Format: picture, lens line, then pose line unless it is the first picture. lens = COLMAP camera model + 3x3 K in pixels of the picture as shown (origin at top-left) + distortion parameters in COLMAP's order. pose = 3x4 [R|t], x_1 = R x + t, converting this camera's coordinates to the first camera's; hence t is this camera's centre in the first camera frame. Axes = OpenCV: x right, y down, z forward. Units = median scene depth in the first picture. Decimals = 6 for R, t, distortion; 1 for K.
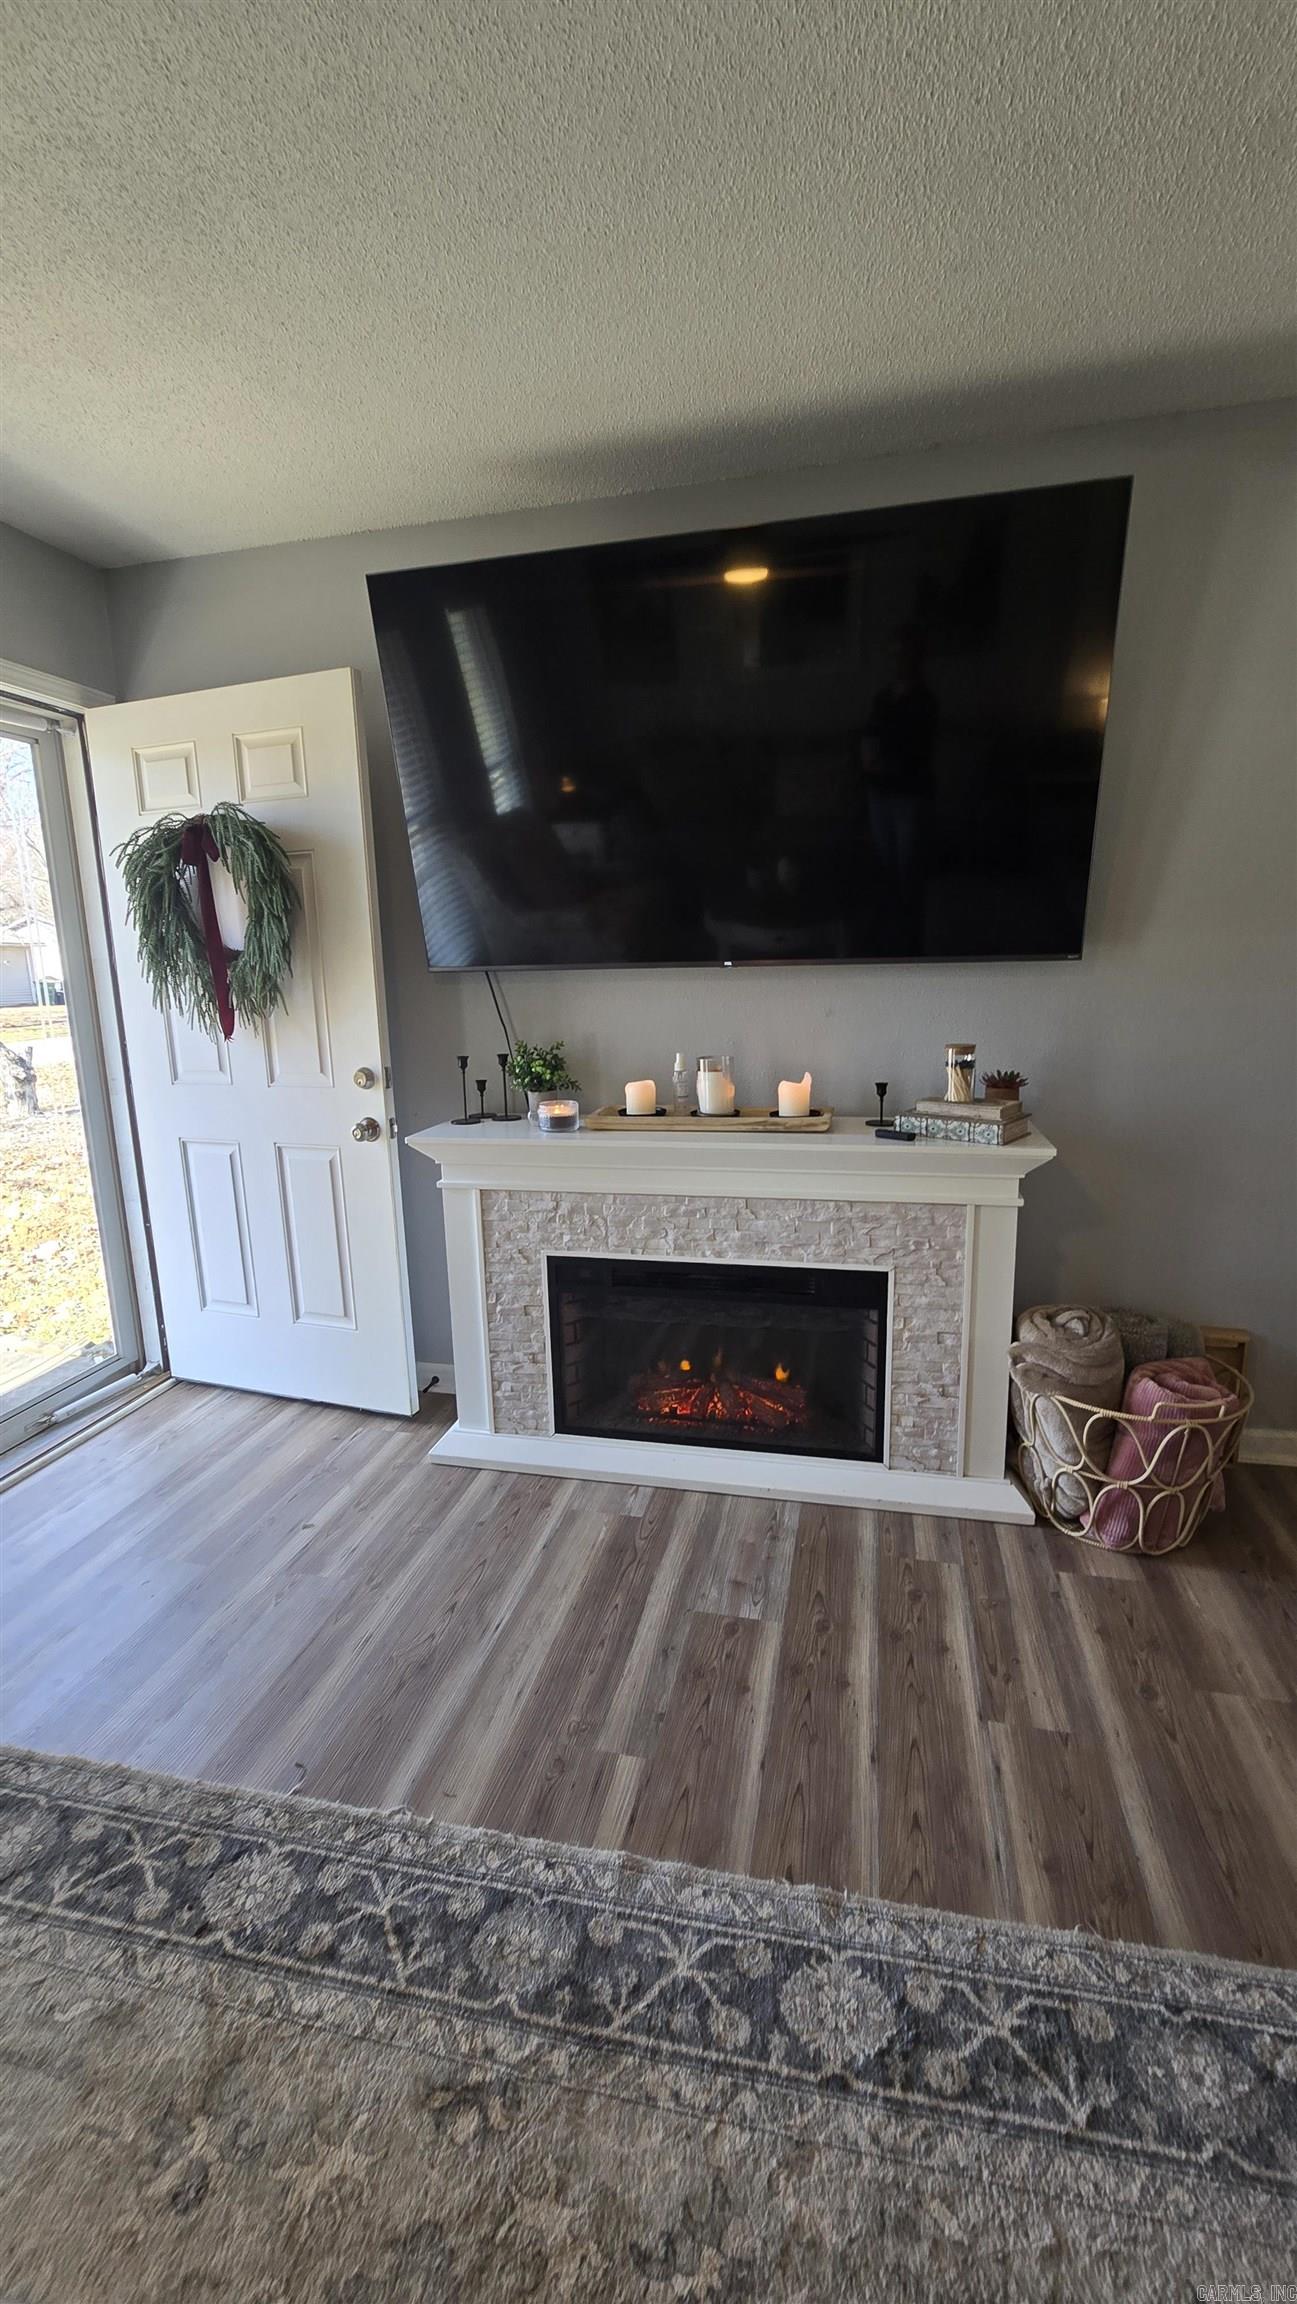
lens RADIAL K [[948.2, 0, 643.7], [0, 948.2, 1150.4], [0, 0, 1]] dist [-0.005032, 0.001279]
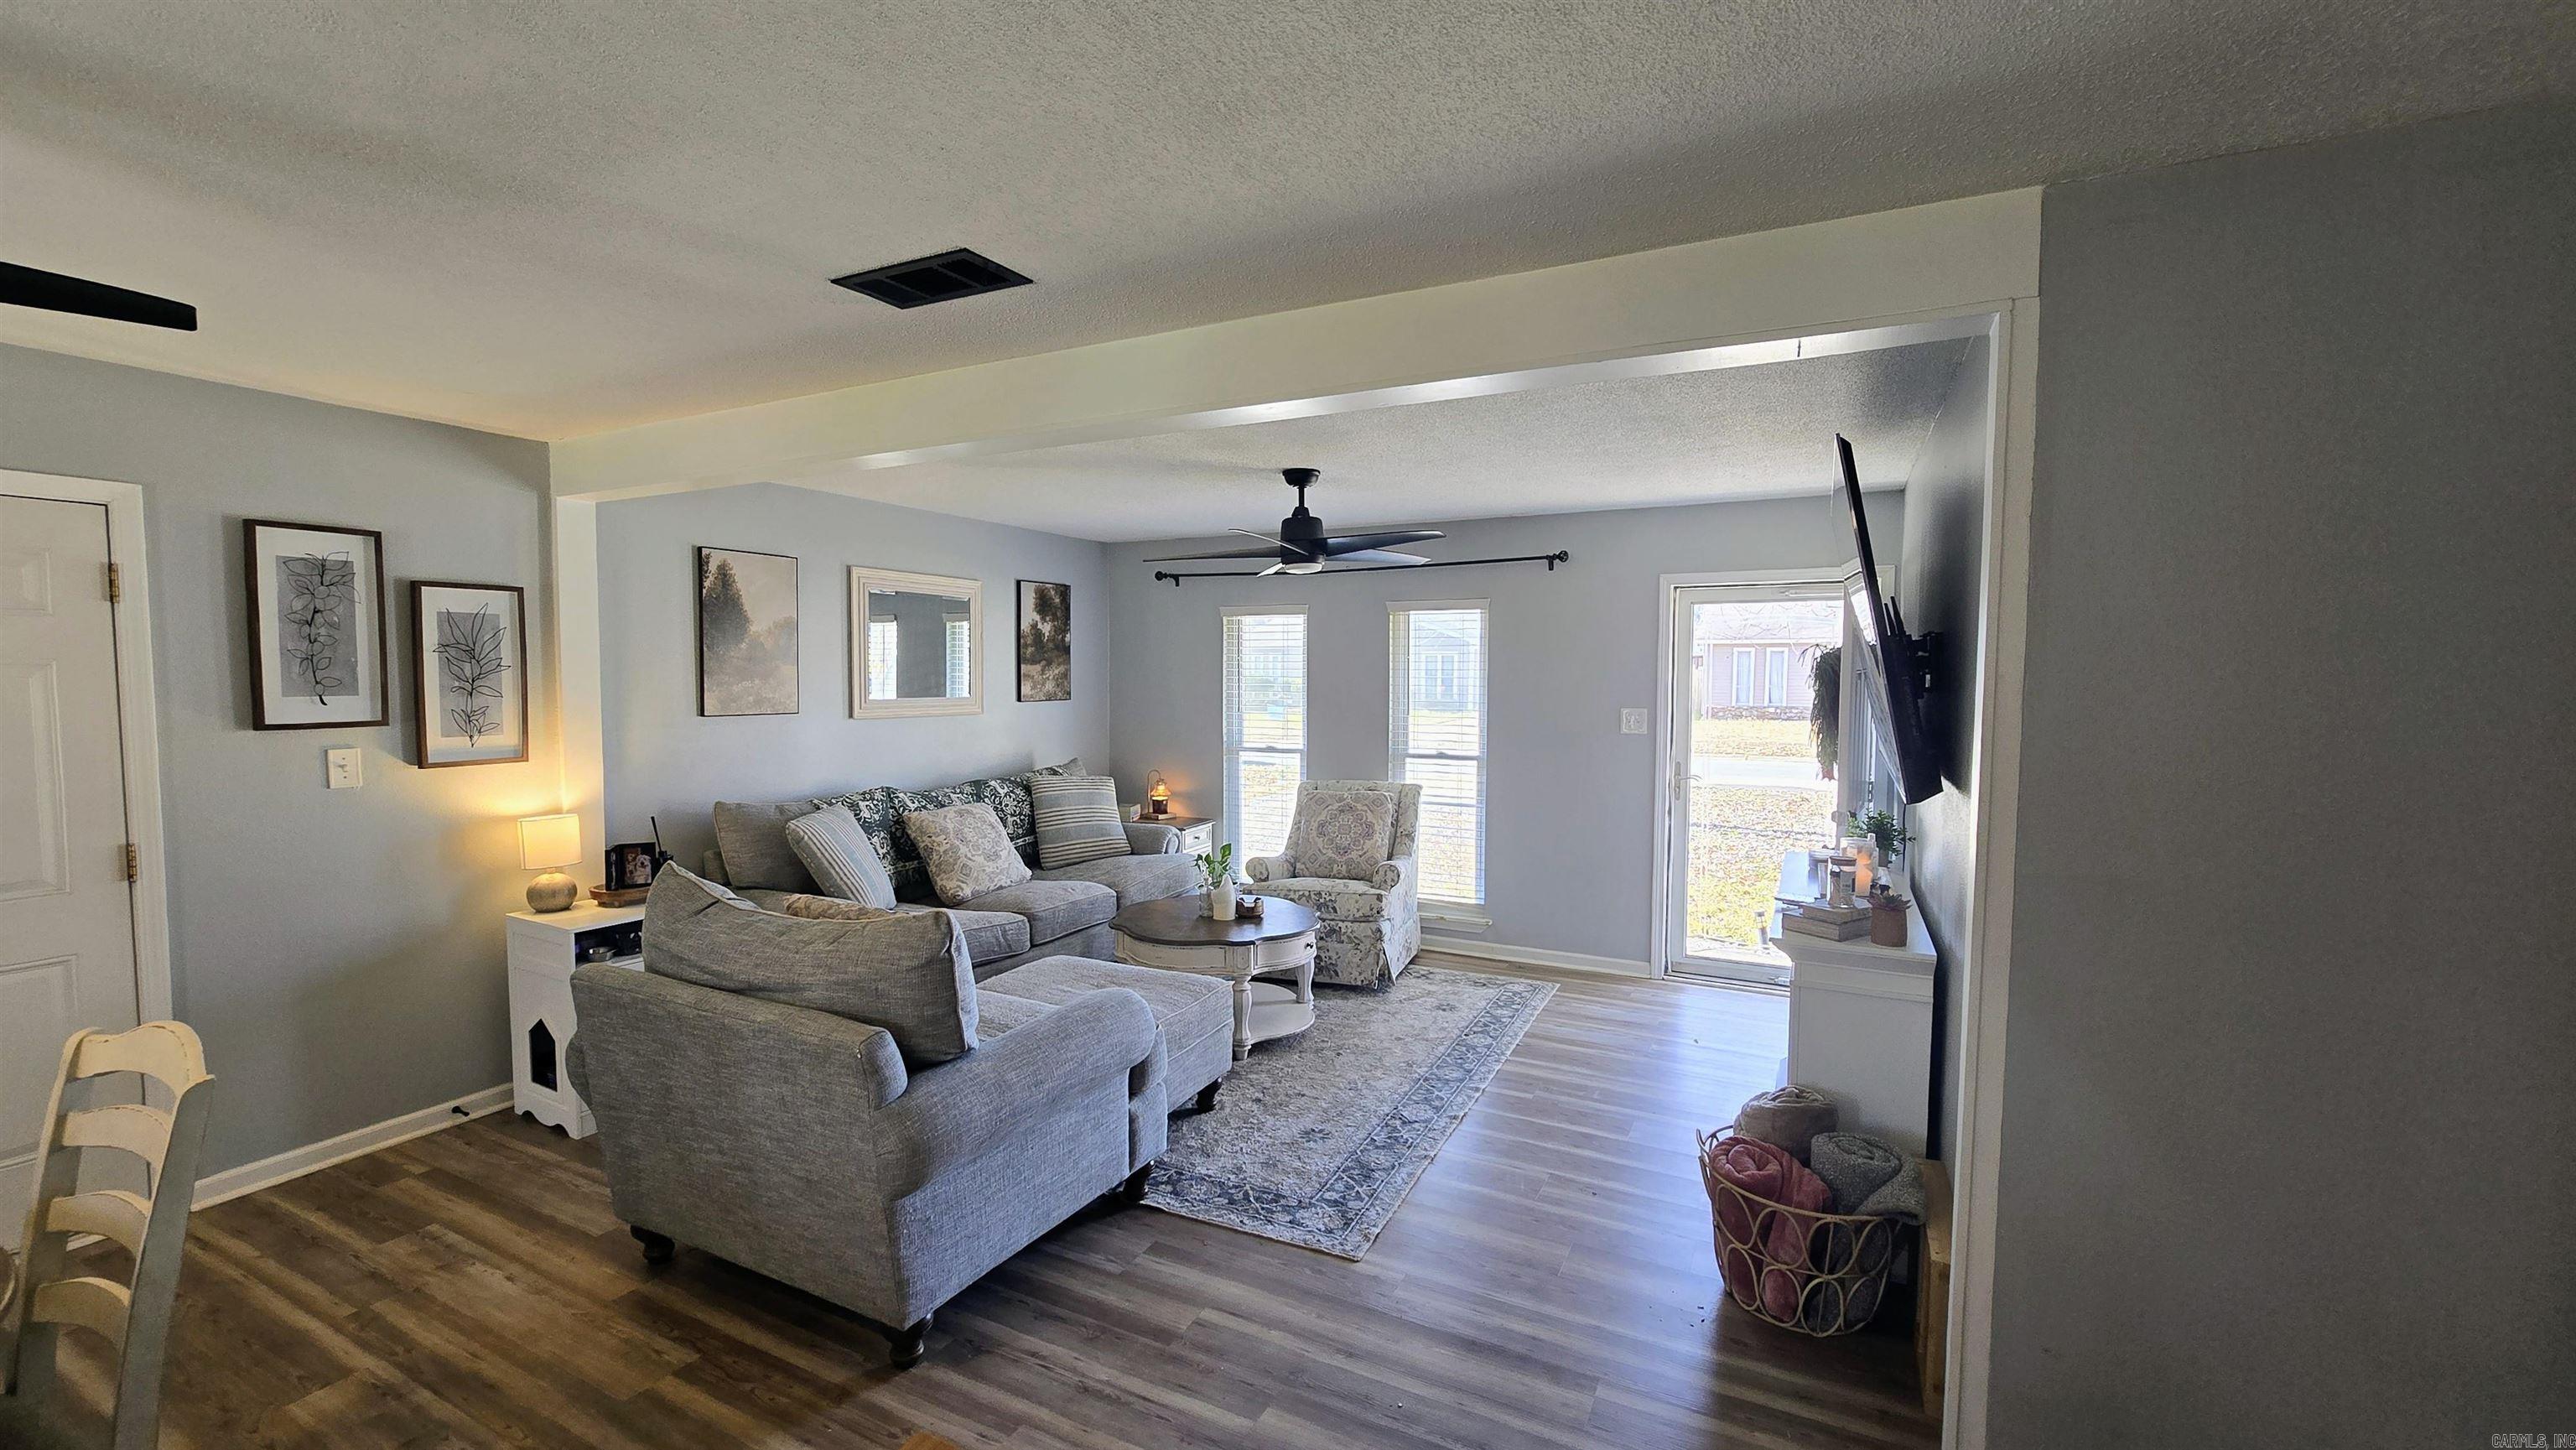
lens RADIAL K [[1060.2, 0, 1274.5], [0, 1060.2, 728.1], [0, 0, 1]] dist [-0.005032, 0.001279]
pose [[-0.247298, 0.080766, -0.965568, 1.701976], [-0.188186, 0.973541, 0.129630, -0.291074], [0.950489, 0.213763, -0.225556, 0.539630]]
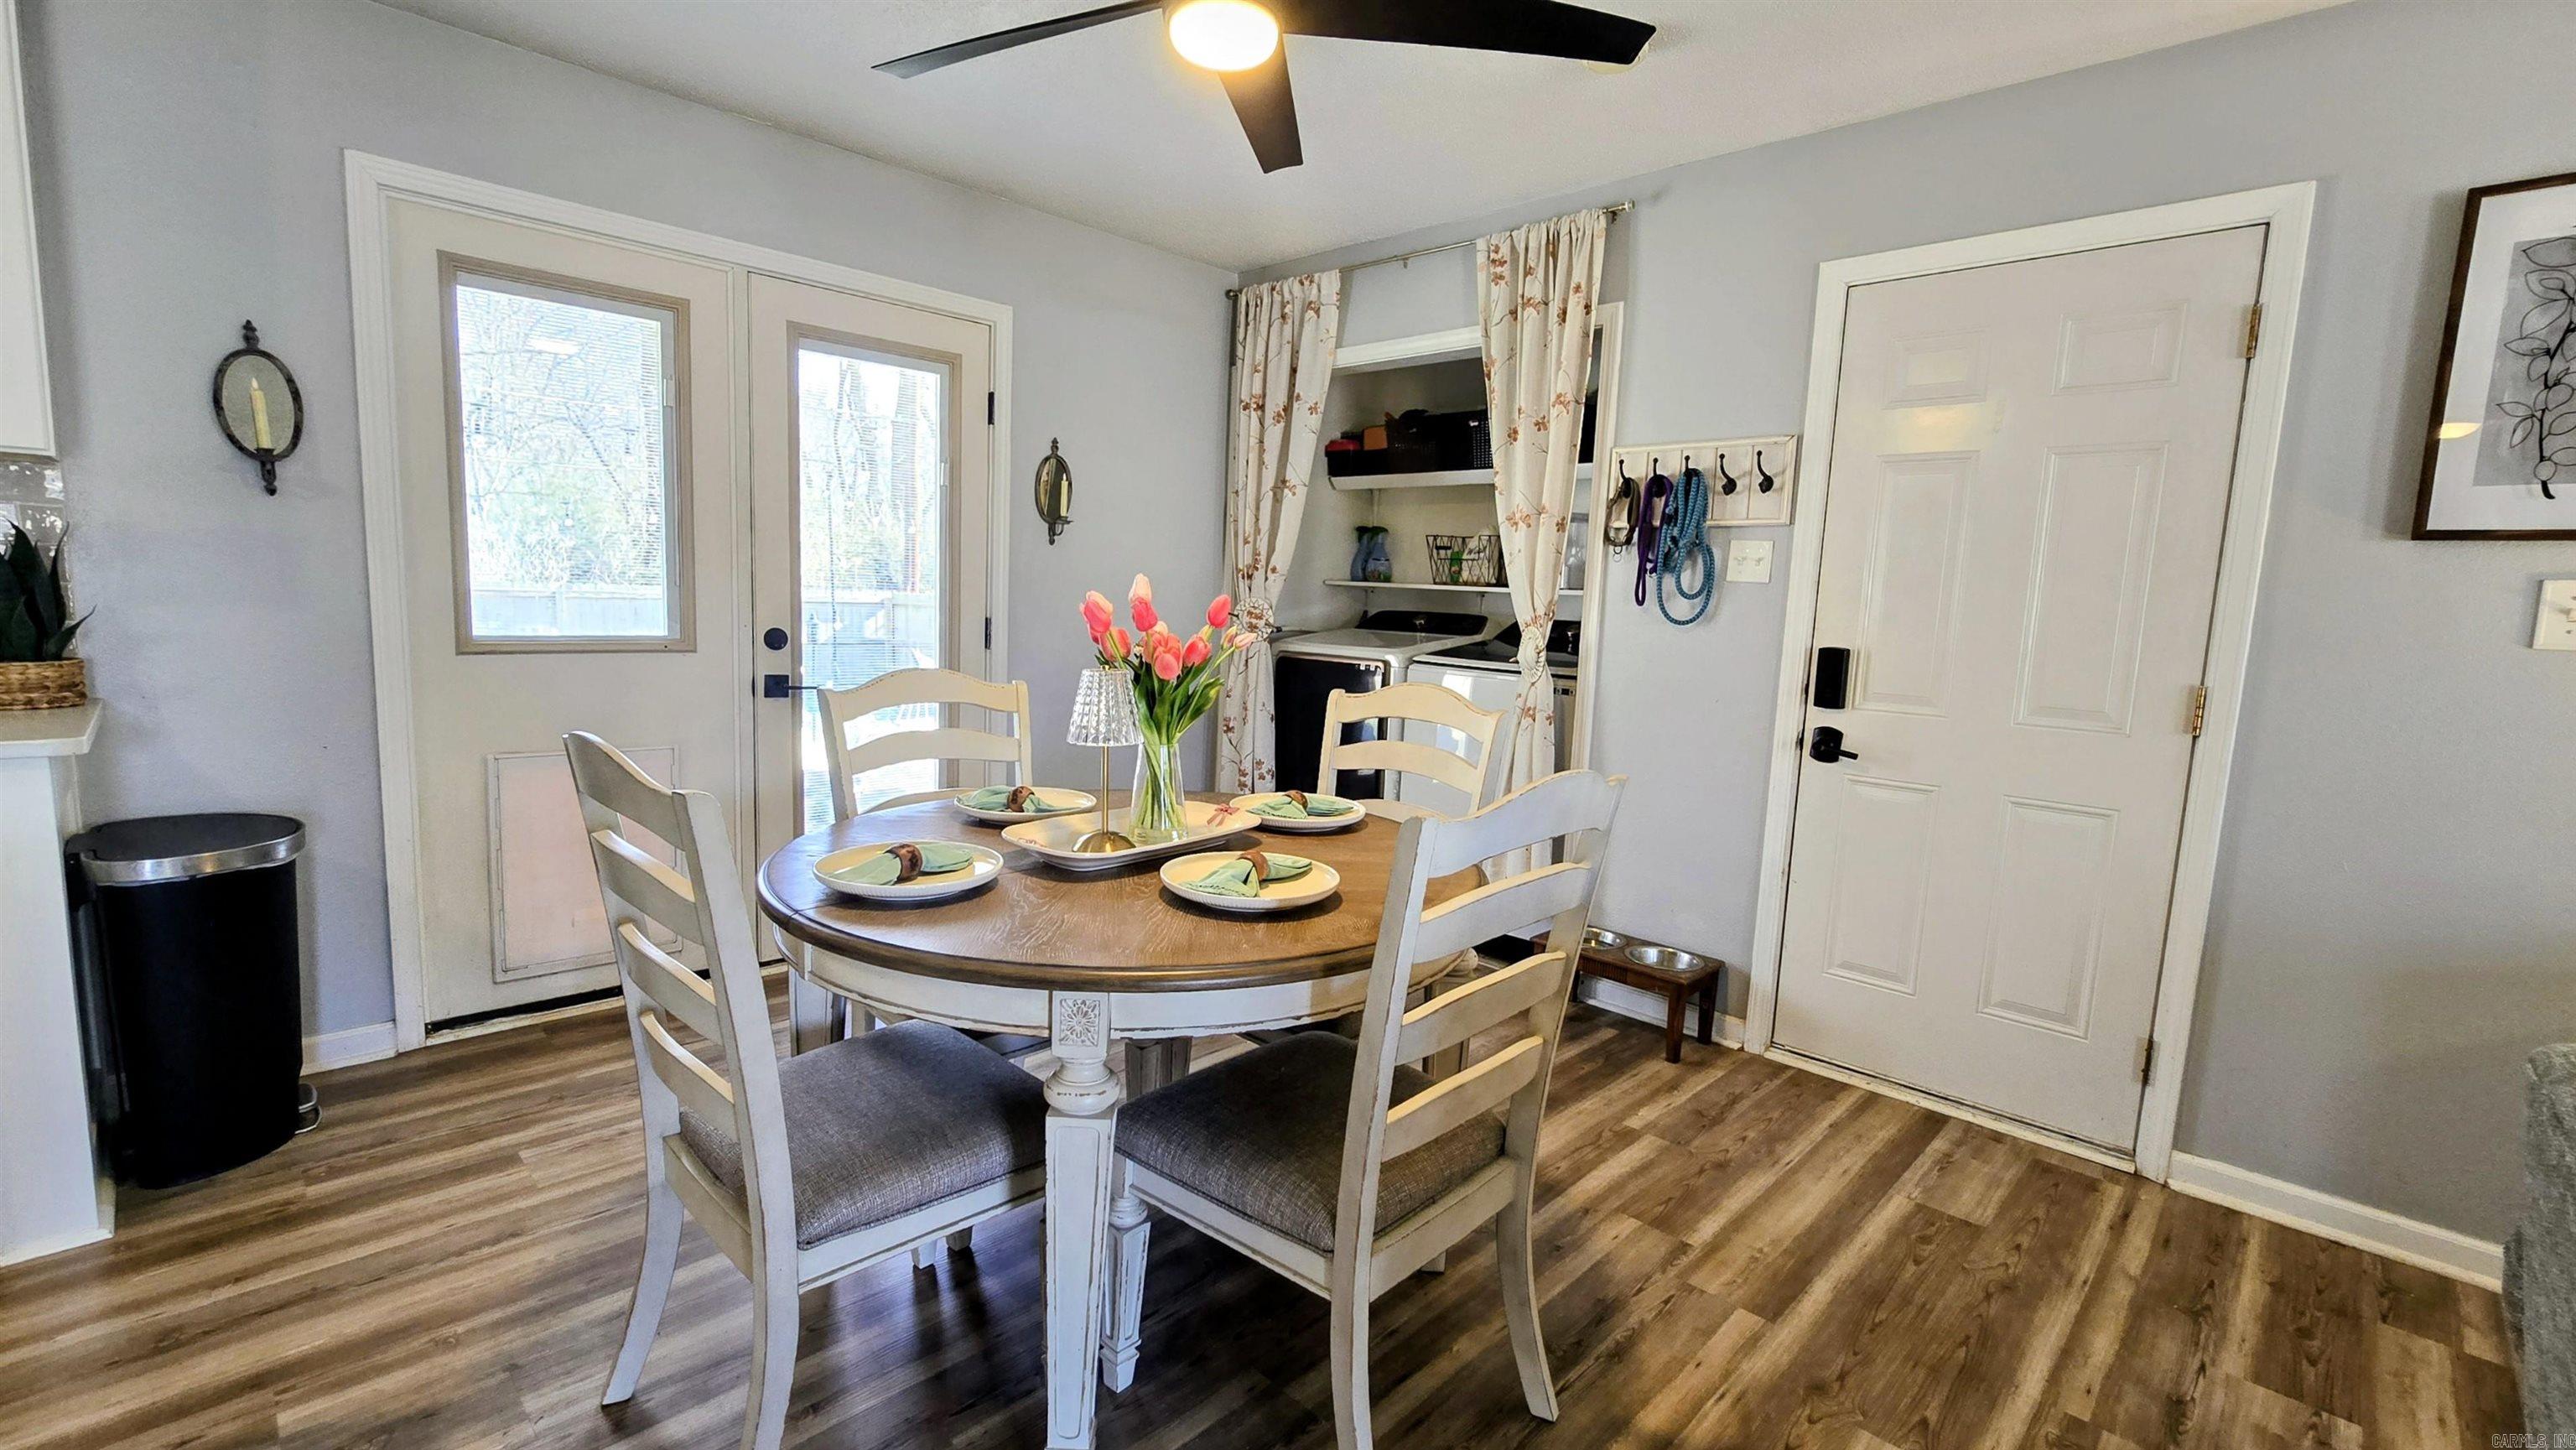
lens RADIAL K [[1090.5, 0, 1261.9], [0, 1090.5, 733.8], [0, 0, 1]] dist [-0.001508, -0.000432]
pose [[-0.851774, -0.070358, 0.519164, 1.012649], [0.090787, 0.956127, 0.278528, -0.036307], [-0.515983, 0.284376, -0.808017, 0.215709]]
